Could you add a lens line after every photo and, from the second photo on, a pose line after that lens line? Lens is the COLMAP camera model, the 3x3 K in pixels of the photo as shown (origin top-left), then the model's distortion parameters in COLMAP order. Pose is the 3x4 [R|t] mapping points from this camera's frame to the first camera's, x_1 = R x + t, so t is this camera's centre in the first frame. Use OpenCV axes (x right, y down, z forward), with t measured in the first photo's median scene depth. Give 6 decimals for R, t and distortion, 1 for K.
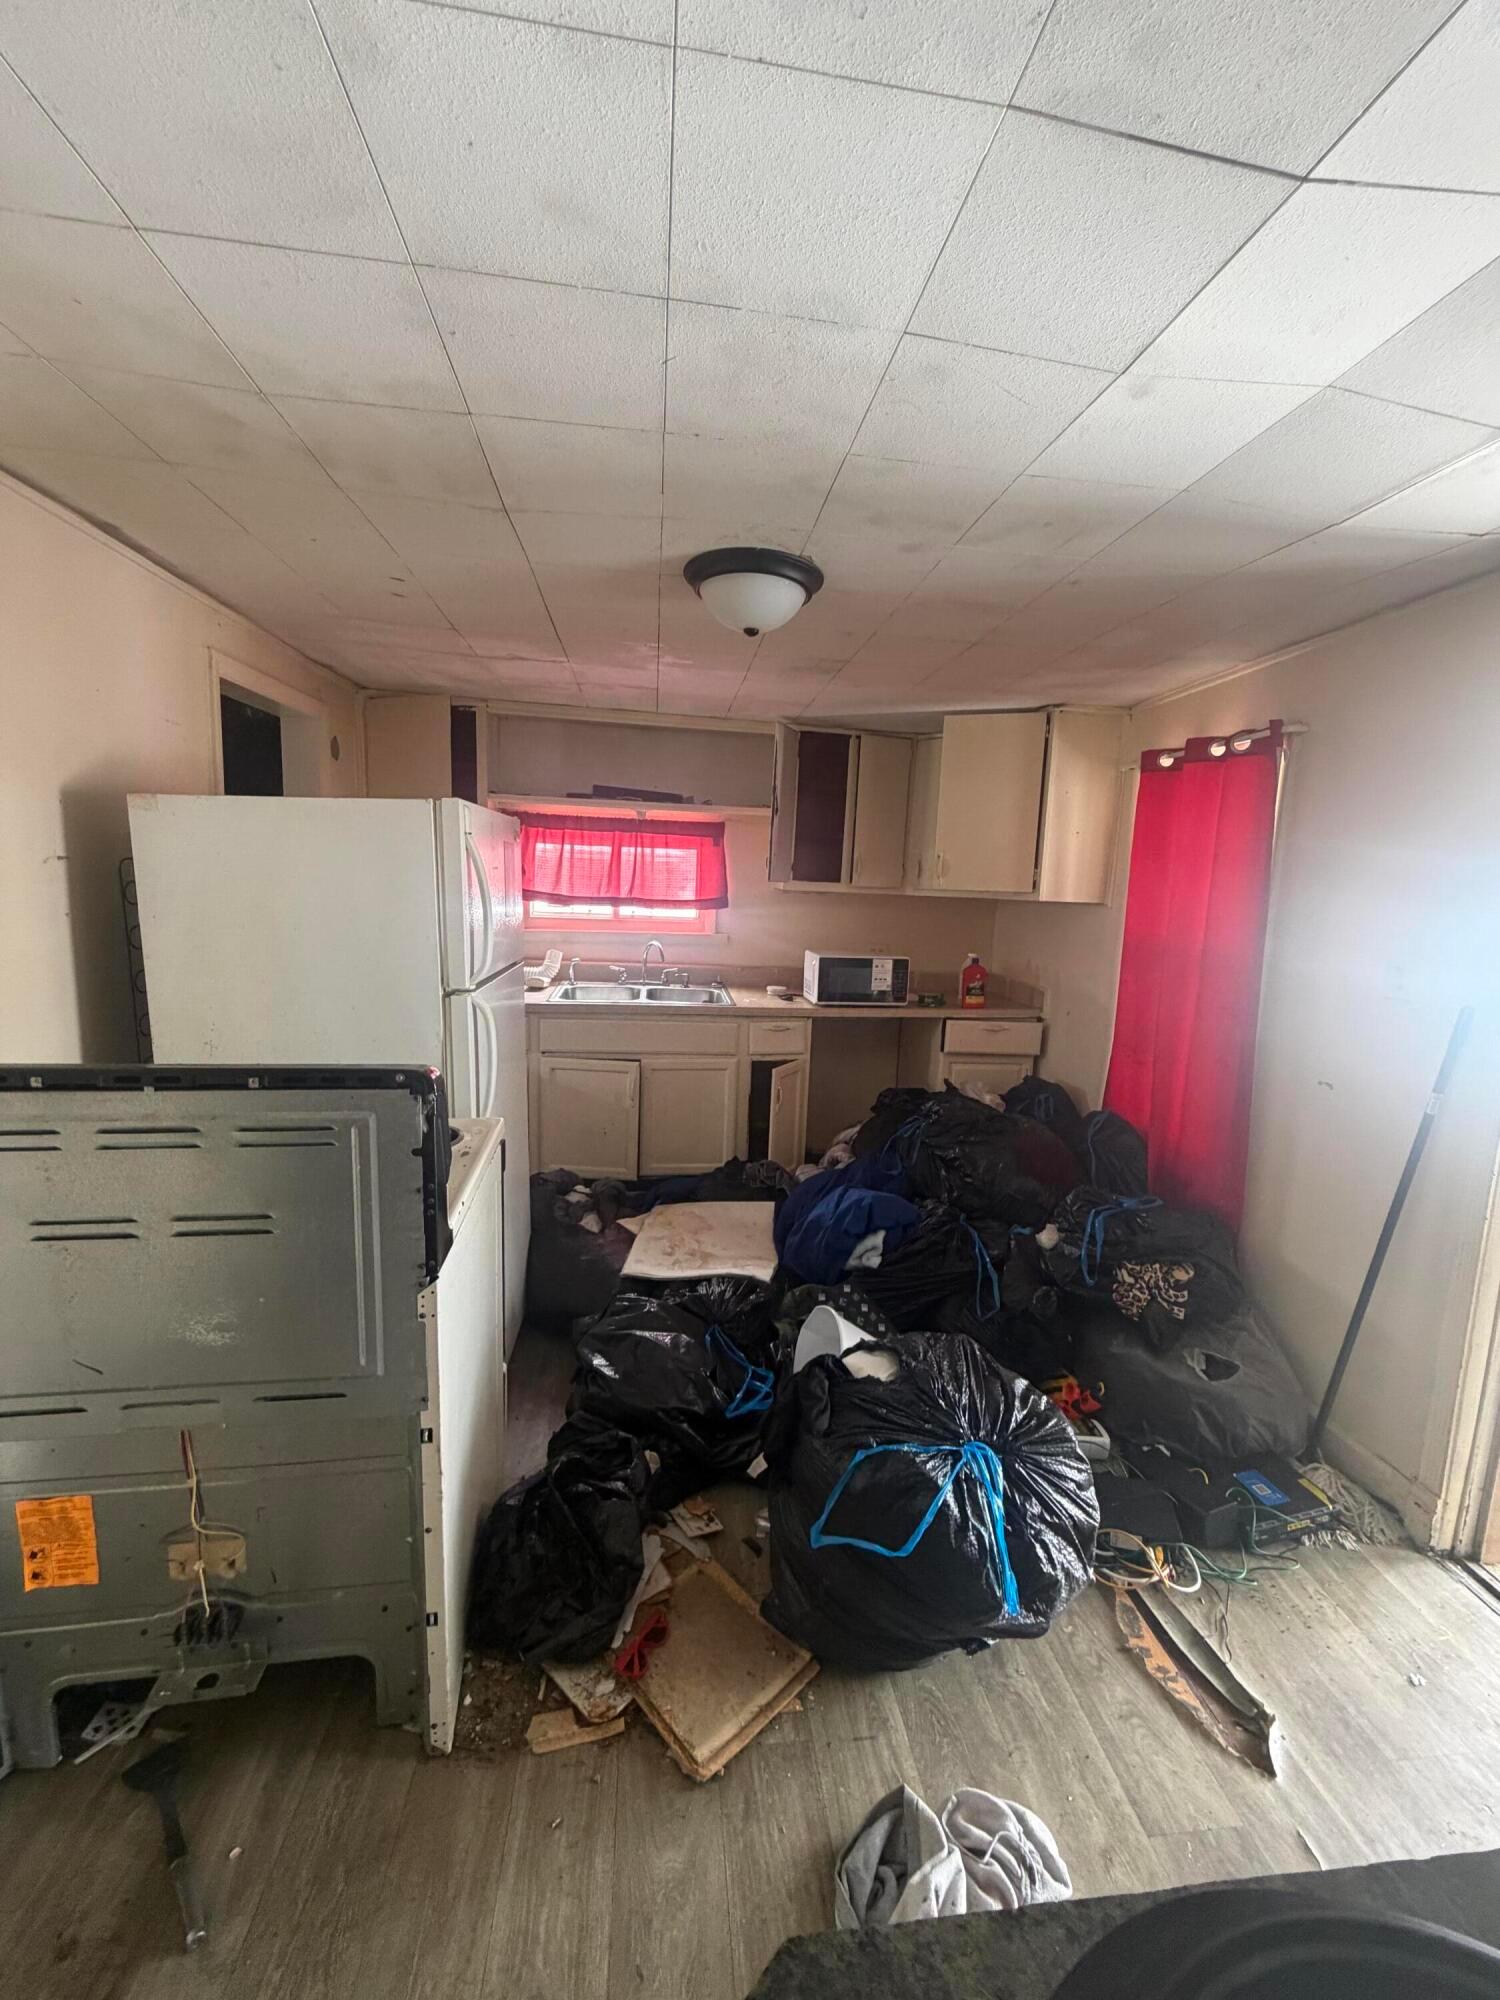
lens RADIAL K [[798.4, 0, 759.7], [0, 798.4, 997.1], [0, 0, 1]] dist [-0.003239, -0.000167]
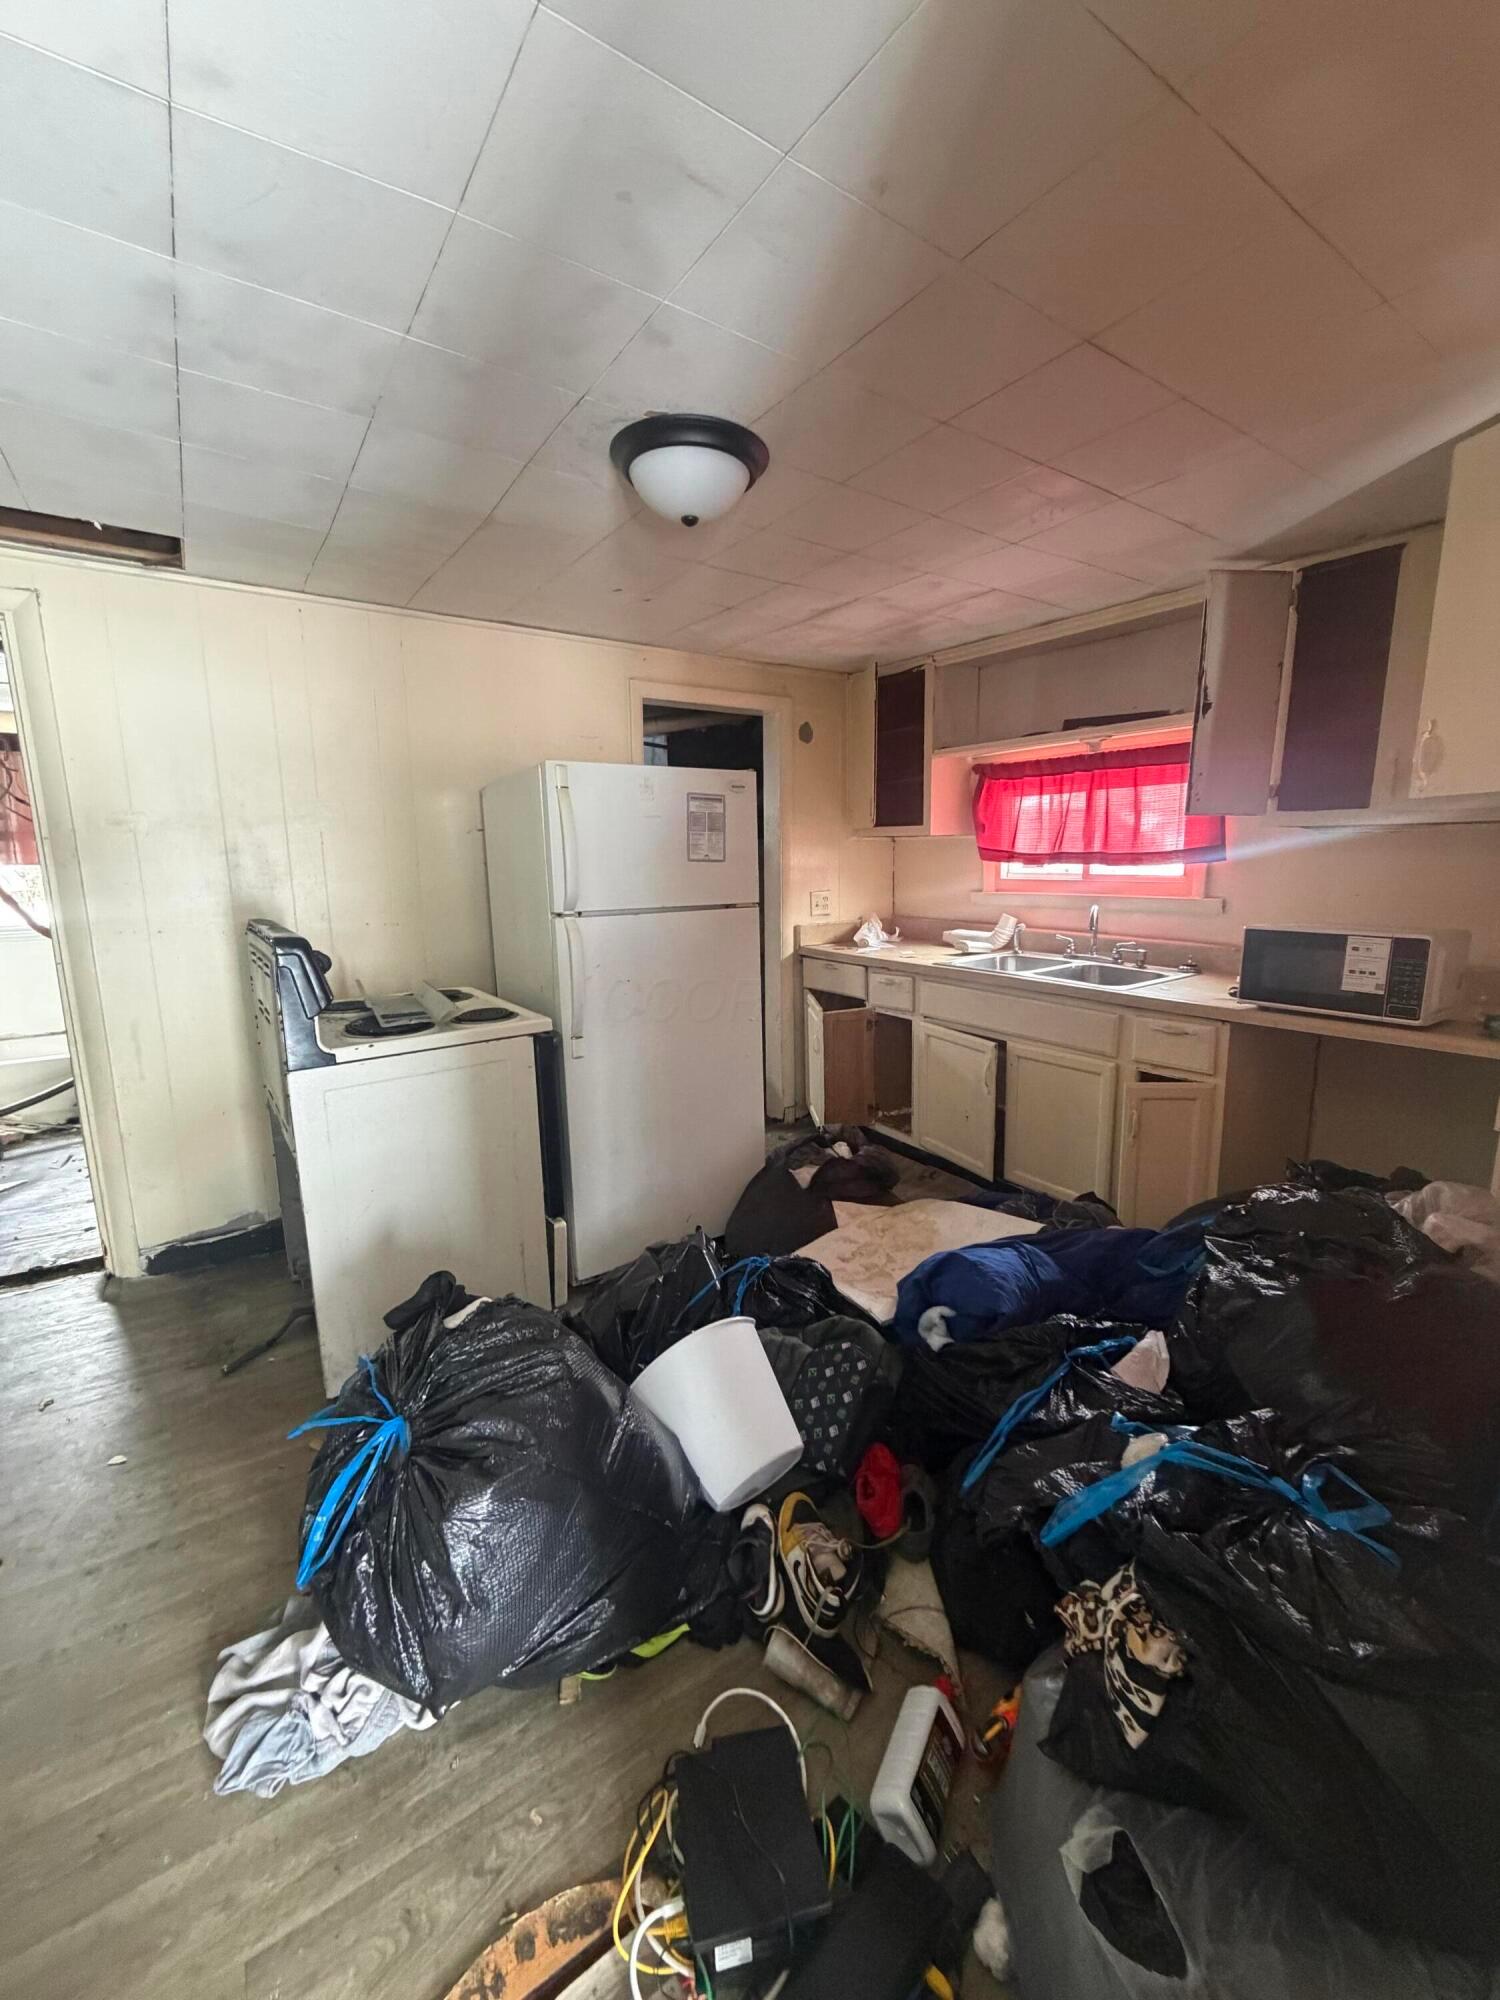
lens RADIAL K [[798.4, 0, 756.9], [0, 798.4, 999.7], [0, 0, 1]] dist [-0.003239, -0.000167]
pose [[0.454976, 0.113631, -0.883224, 0.464732], [-0.102272, 0.991930, 0.074933, -0.001586], [0.884611, 0.056236, 0.462926, 0.366322]]
